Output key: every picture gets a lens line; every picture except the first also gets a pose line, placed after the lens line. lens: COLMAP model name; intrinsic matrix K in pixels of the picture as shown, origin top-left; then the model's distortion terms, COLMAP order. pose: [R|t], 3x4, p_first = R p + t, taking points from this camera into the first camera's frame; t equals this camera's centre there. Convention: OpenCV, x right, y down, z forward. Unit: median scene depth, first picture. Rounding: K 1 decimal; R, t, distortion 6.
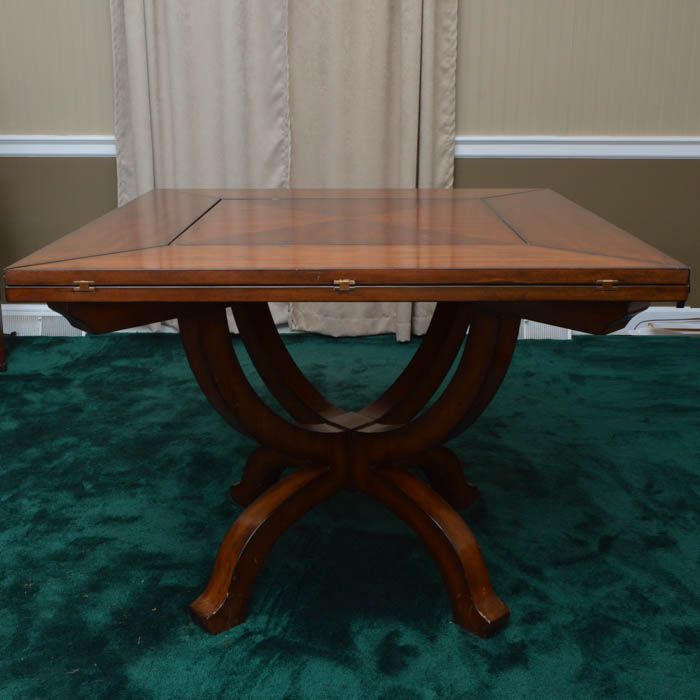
lens RADIAL K [[902.0, 0, 348.6], [0, 902.0, 337.6], [0, 0, 1]] dist [-0.013093, -0.007149]
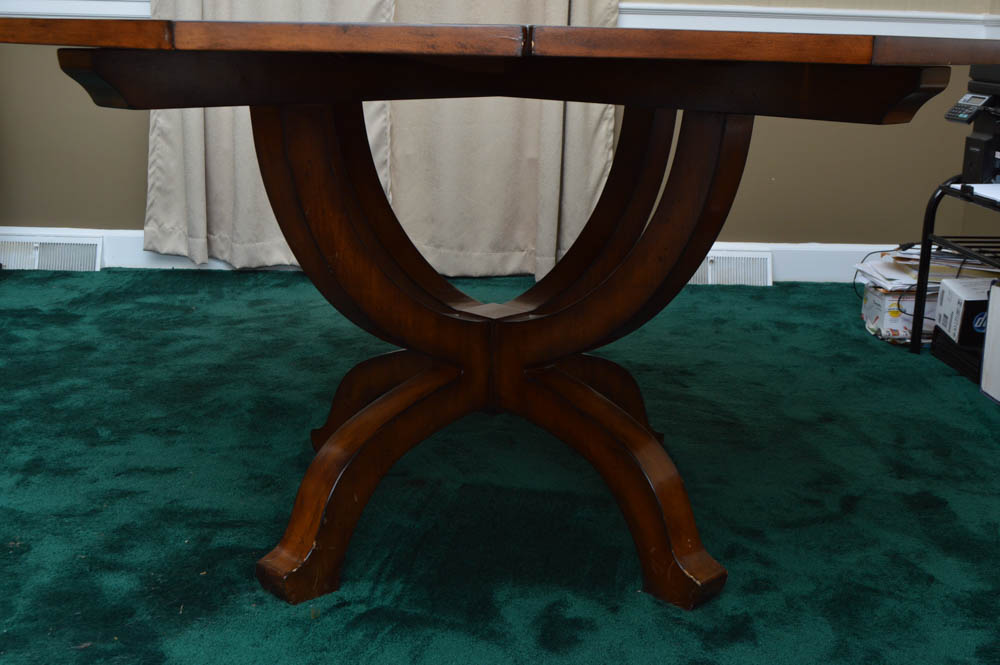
lens RADIAL K [[1189.9, 0, 500.0], [0, 1189.9, 332.5], [0, 0, 1]] dist [-0.022838, -0.024472]
pose [[0.998770, 0.014467, 0.047429, -0.035890], [-0.012825, 0.999314, -0.034754, 0.140894], [-0.047899, 0.034103, 0.998270, 0.087188]]
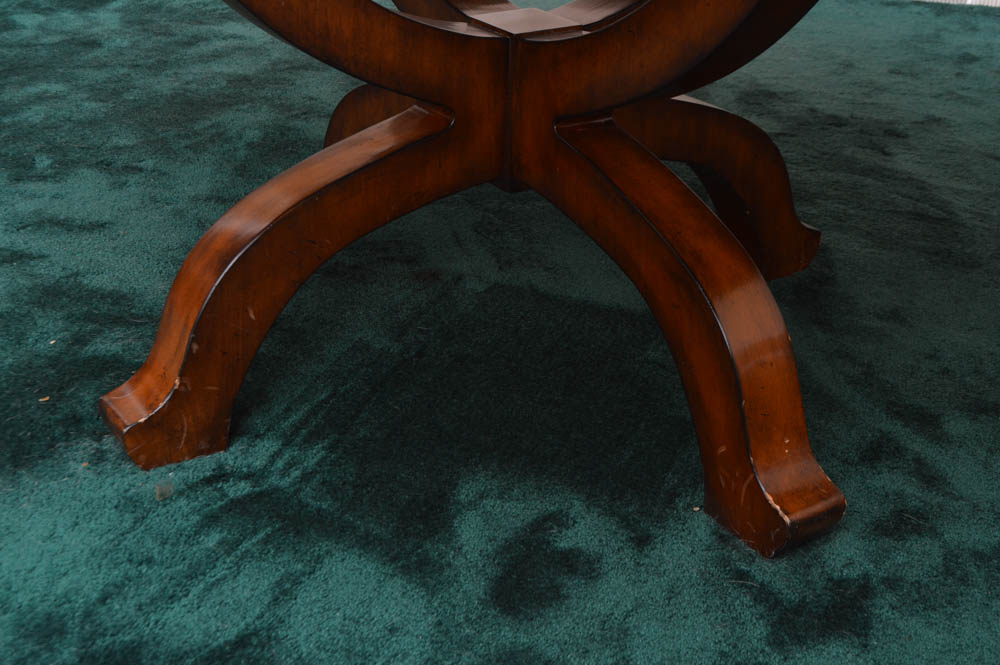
lens RADIAL K [[1262.1, 0, 500.0], [0, 1262.1, 332.5], [0, 0, 1]] dist [-0.019257, -0.024078]
pose [[0.985105, 0.106756, -0.134801, 0.086787], [-0.078730, 0.976962, 0.198359, 0.118603], [0.152872, -0.184792, 0.970815, 0.403402]]
